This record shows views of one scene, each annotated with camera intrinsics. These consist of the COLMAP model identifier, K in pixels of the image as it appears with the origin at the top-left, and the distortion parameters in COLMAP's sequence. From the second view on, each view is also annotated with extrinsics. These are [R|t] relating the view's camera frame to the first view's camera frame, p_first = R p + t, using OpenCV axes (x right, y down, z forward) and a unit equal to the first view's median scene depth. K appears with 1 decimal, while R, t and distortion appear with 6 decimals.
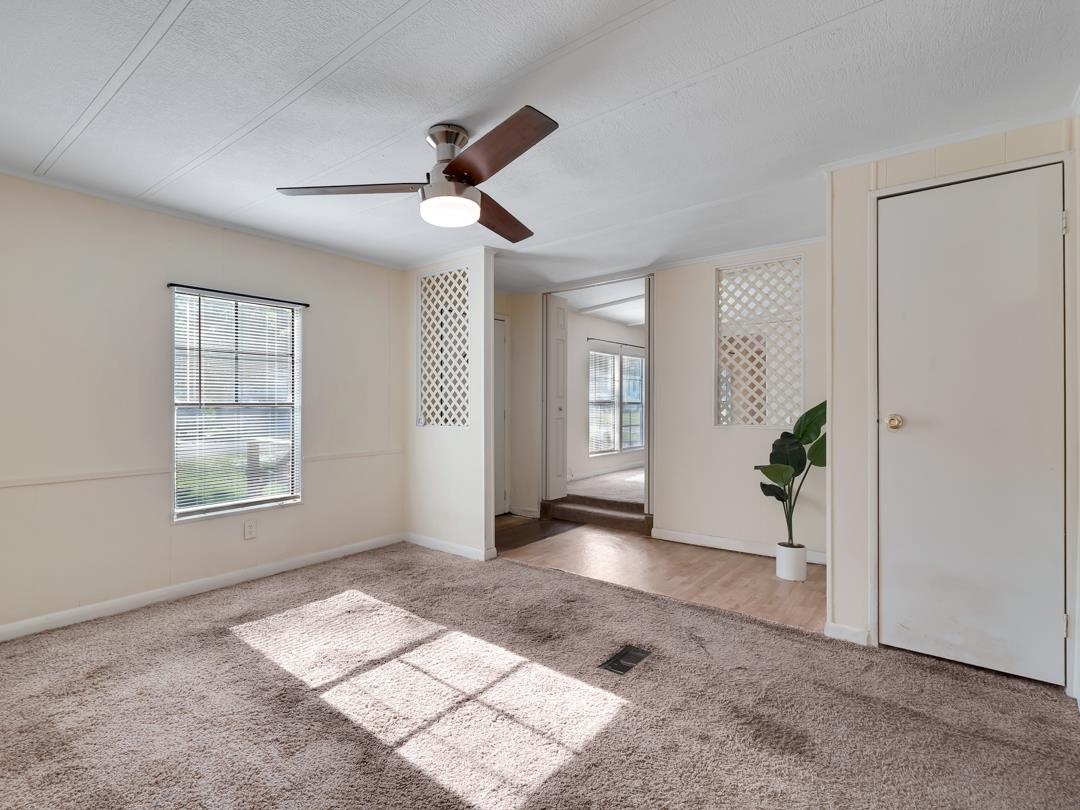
lens RADIAL K [[544.5, 0, 535.9], [0, 544.5, 403.7], [0, 0, 1]] dist [0.018910, -0.010516]
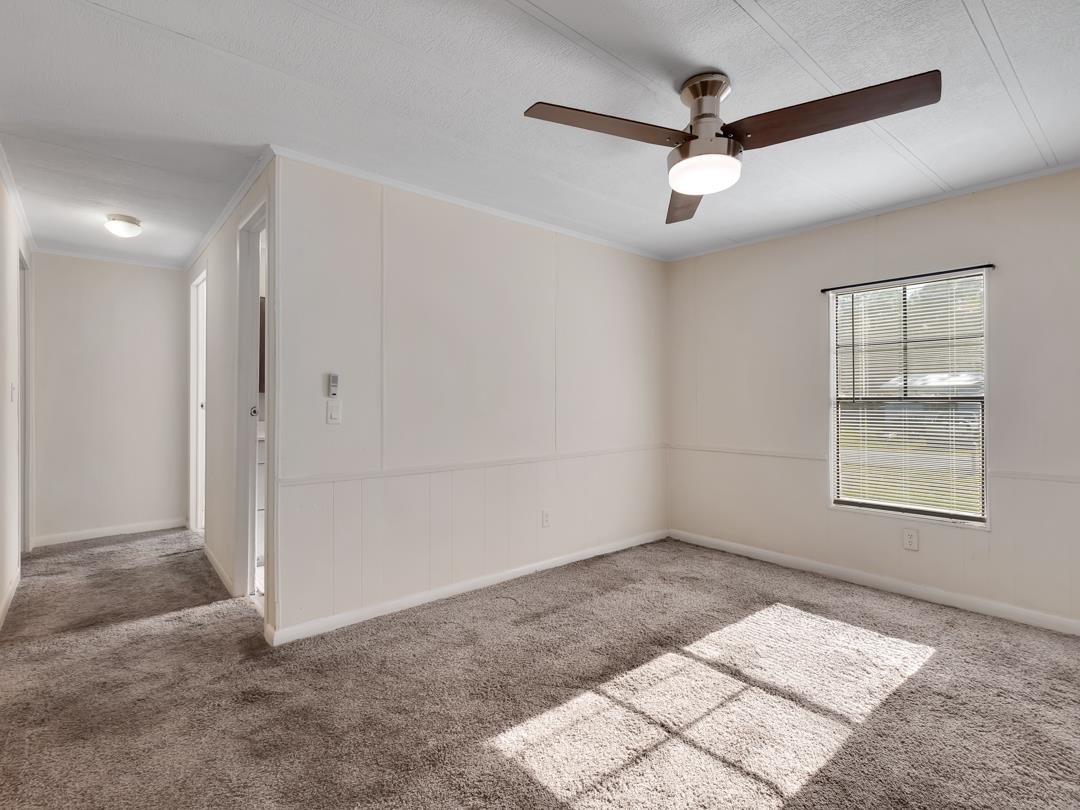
lens RADIAL K [[544.5, 0, 535.9], [0, 544.5, 403.7], [0, 0, 1]] dist [0.018910, -0.010516]
pose [[-0.223803, 0.007418, -0.974606, 0.613115], [-0.001421, 0.999967, 0.007937, 0.003692], [0.974633, 0.003161, -0.223785, 0.773247]]
